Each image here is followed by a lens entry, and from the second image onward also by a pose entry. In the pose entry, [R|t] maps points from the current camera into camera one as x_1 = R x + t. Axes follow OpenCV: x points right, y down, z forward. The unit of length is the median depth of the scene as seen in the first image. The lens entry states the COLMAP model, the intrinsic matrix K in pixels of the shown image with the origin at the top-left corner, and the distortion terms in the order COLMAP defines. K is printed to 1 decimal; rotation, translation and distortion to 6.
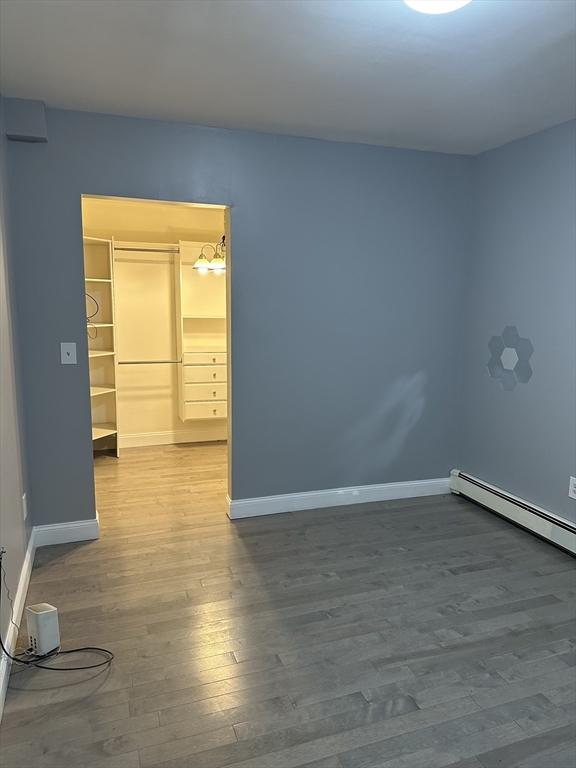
lens RADIAL K [[528.0, 0, 288.0], [0, 528.0, 384.0], [0, 0, 1]] dist [0.034809, -0.004217]
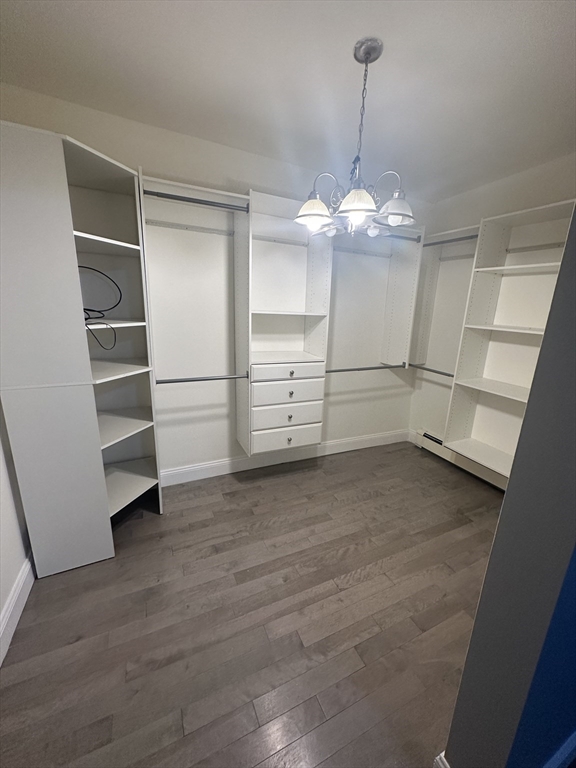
lens RADIAL K [[313.5, 0, 288.0], [0, 313.5, 384.0], [0, 0, 1]] dist [-0.000512, 0.000144]
pose [[0.995668, 0.002347, 0.092950, -0.186662], [-0.012633, 0.993826, 0.110228, -0.078766], [-0.092117, -0.110925, 0.989550, 0.577942]]
